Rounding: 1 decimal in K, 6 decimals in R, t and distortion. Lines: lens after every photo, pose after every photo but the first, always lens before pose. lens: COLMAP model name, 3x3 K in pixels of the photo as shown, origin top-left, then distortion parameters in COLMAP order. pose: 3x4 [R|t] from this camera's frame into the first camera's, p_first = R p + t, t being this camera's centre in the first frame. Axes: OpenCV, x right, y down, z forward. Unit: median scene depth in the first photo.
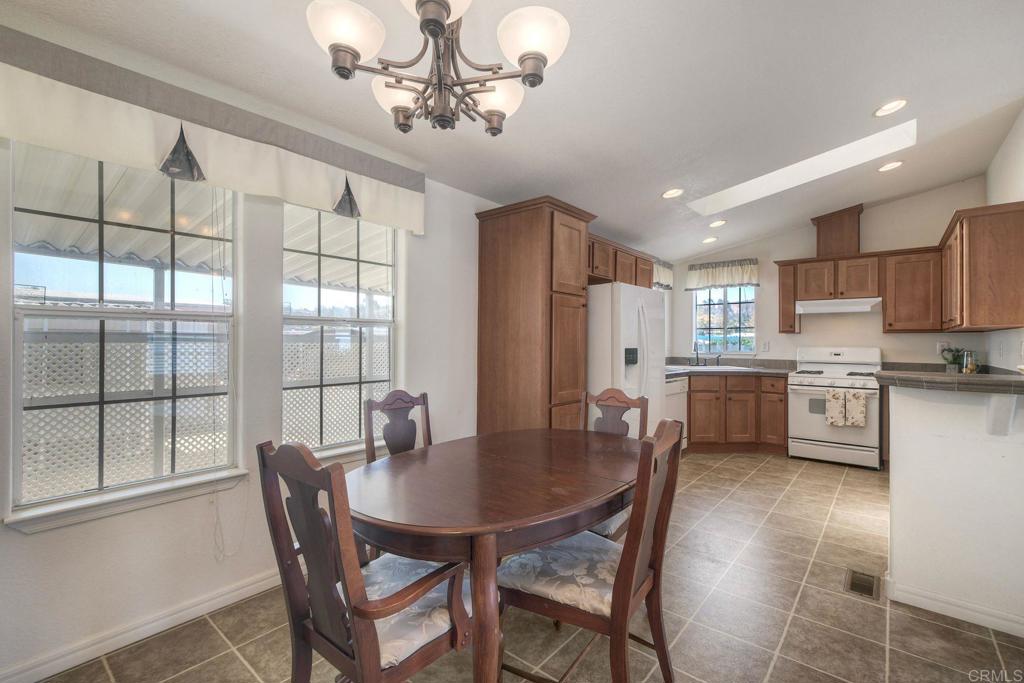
lens RADIAL K [[454.8, 0, 512.0], [0, 454.8, 341.5], [0, 0, 1]] dist [-0.000765, -0.000182]
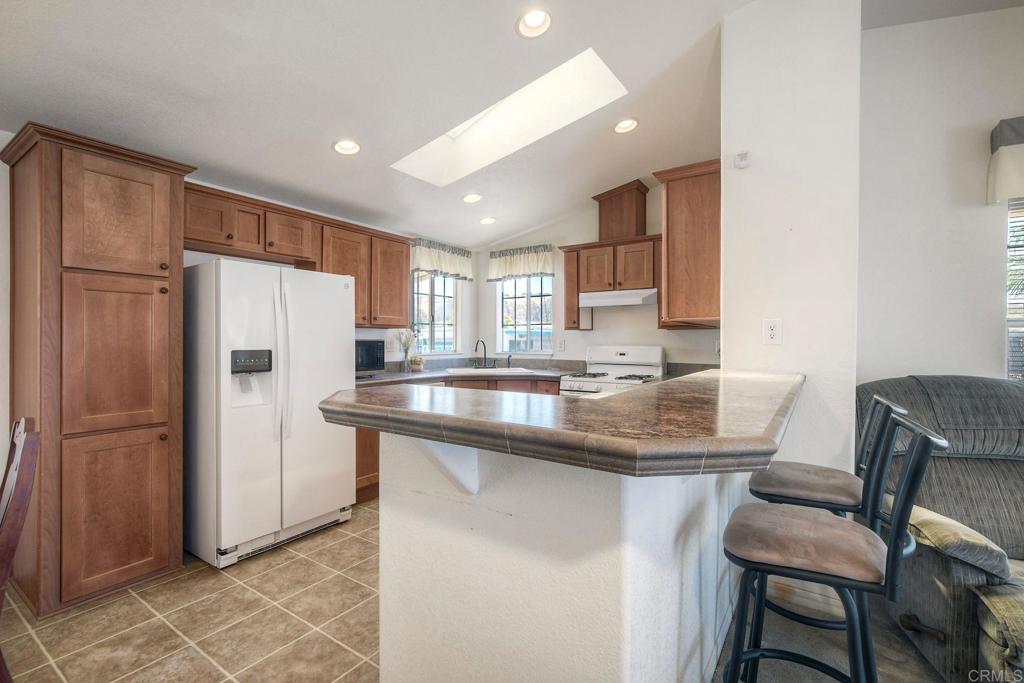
lens RADIAL K [[454.8, 0, 512.0], [0, 454.8, 341.5], [0, 0, 1]] dist [-0.000765, -0.000182]
pose [[0.994597, -0.003660, 0.103751, 0.428104], [0.003090, 0.999979, 0.005655, -0.001431], [-0.103769, -0.005304, 0.994587, 0.160704]]
